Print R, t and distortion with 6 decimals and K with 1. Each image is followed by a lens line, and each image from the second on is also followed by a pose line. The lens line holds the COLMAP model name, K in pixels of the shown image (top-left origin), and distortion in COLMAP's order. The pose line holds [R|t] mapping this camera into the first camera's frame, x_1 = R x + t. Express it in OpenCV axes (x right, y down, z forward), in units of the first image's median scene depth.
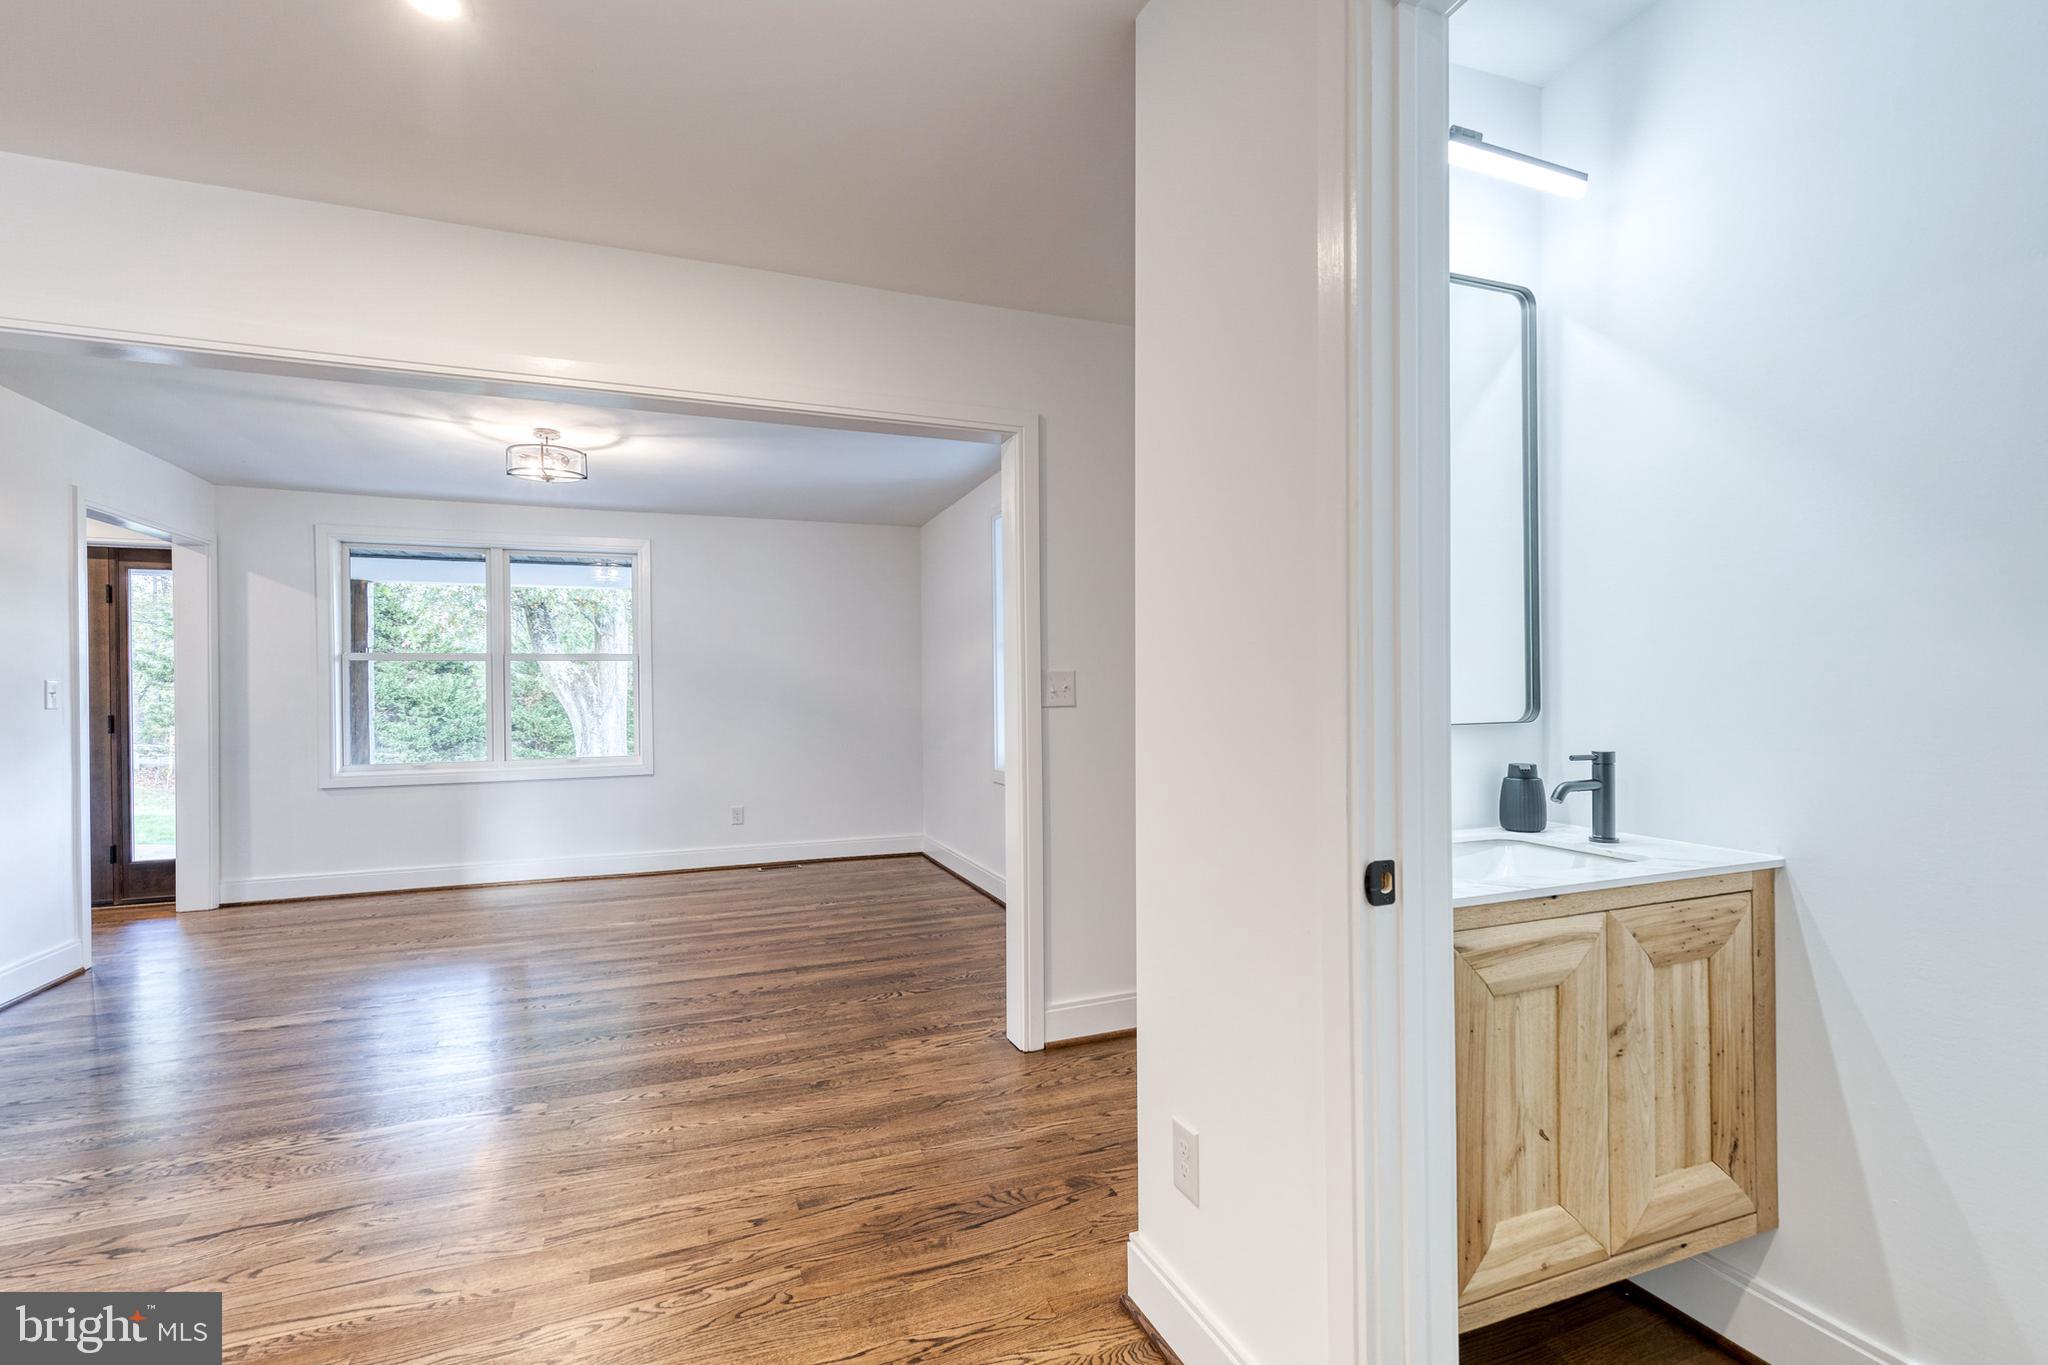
lens RADIAL K [[923.2, 0, 1031.5], [0, 923.2, 694.2], [0, 0, 1]] dist [0.005690, 0.000615]
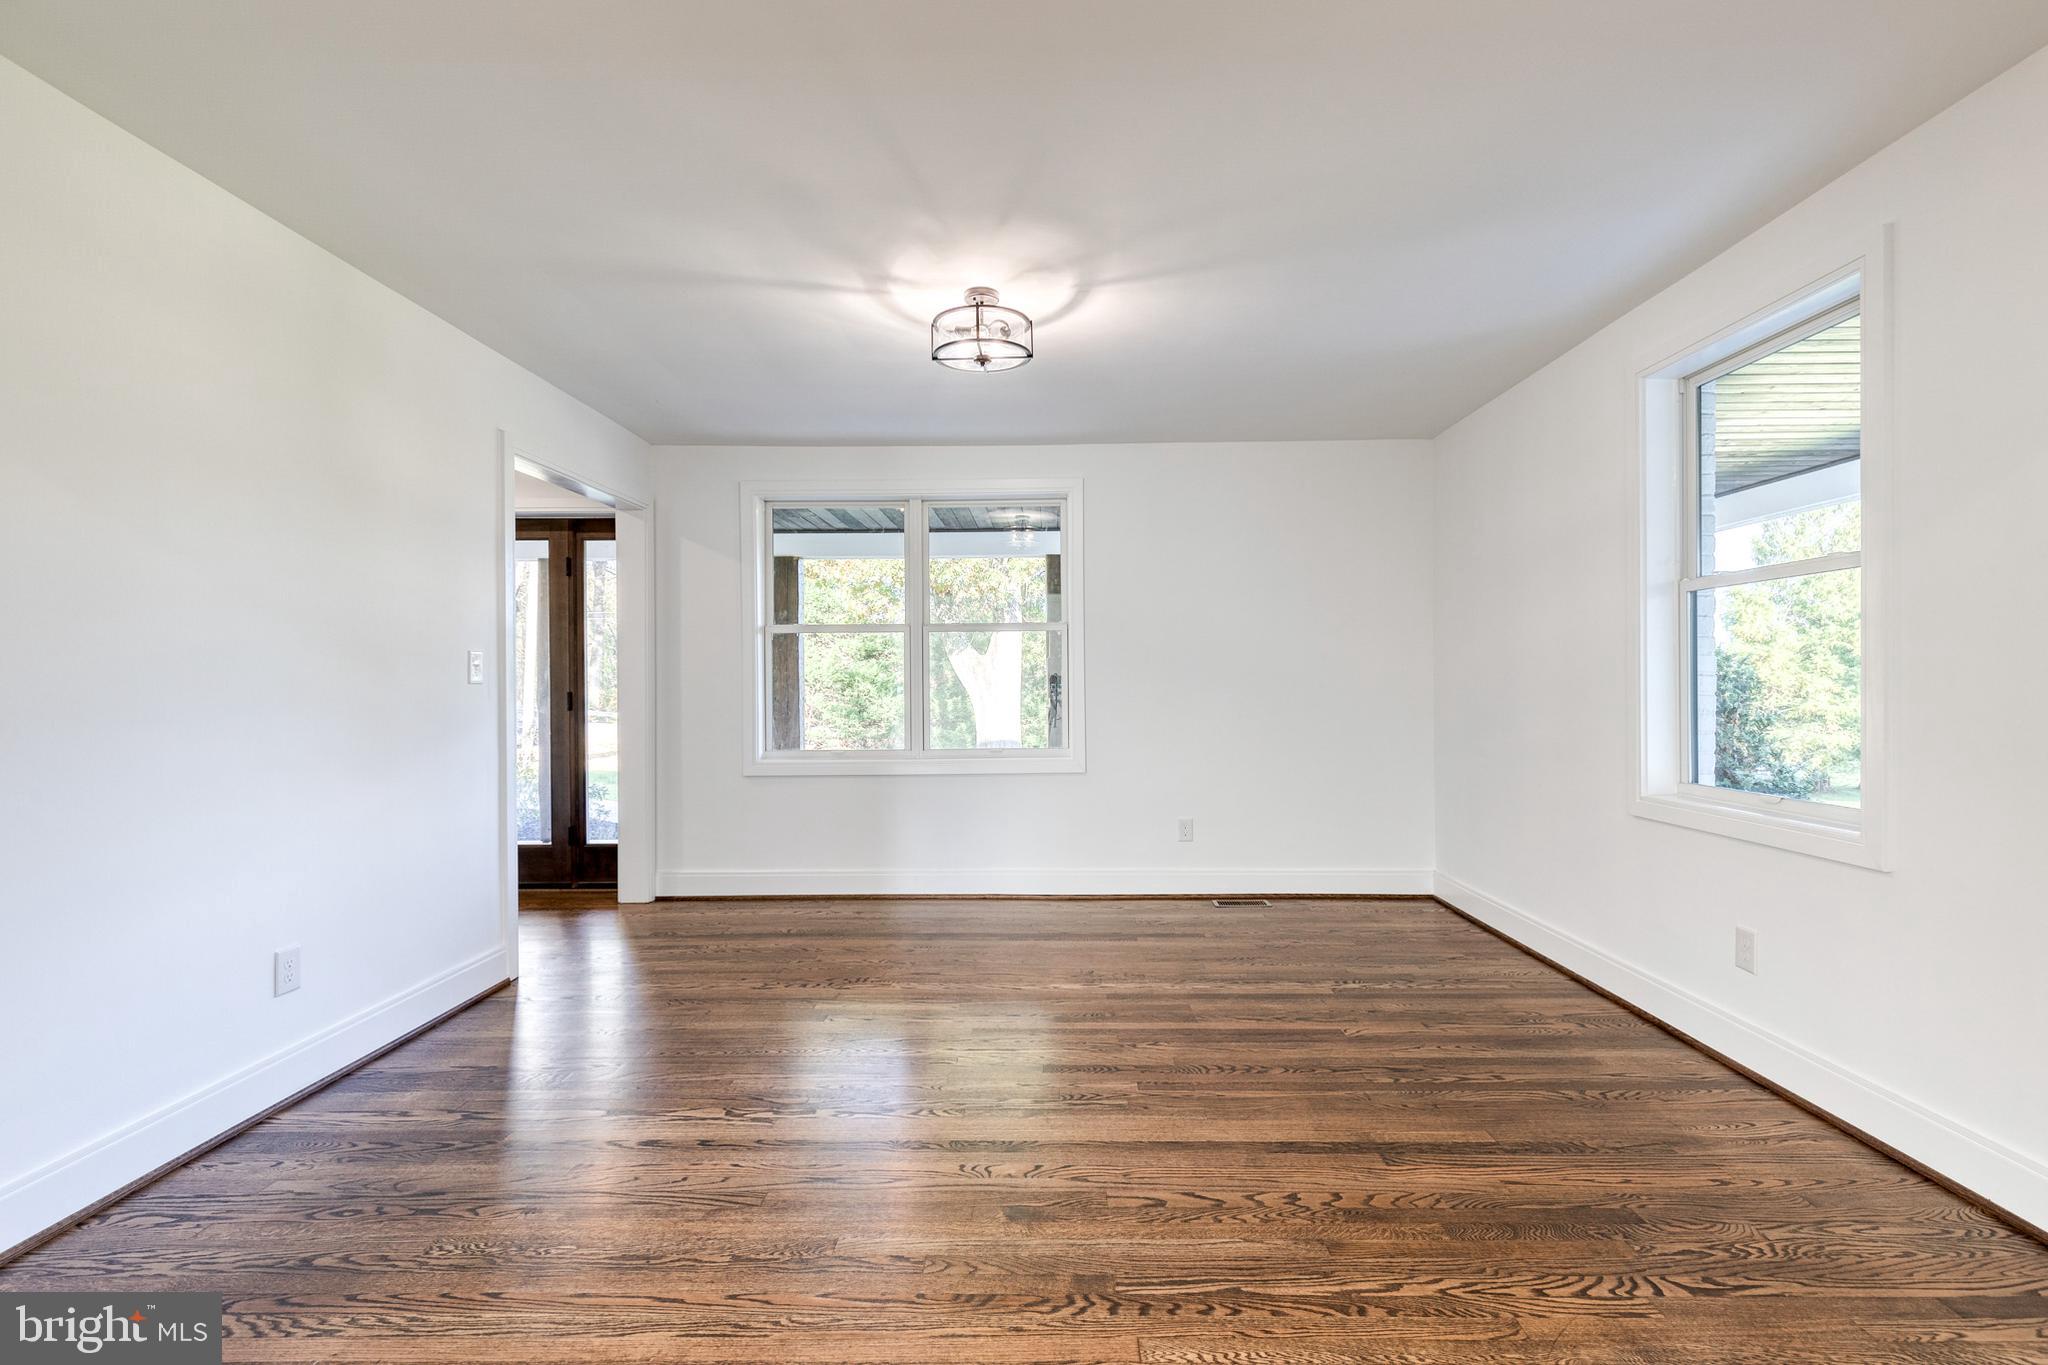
lens RADIAL K [[923.2, 0, 1023.8], [0, 923.2, 681.1], [0, 0, 1]] dist [0.005690, 0.000615]
pose [[0.920753, 0.004948, -0.390114, -0.193958], [-0.003992, 0.999987, 0.003261, 0.007053], [0.390125, -0.001446, 0.920761, 0.322869]]
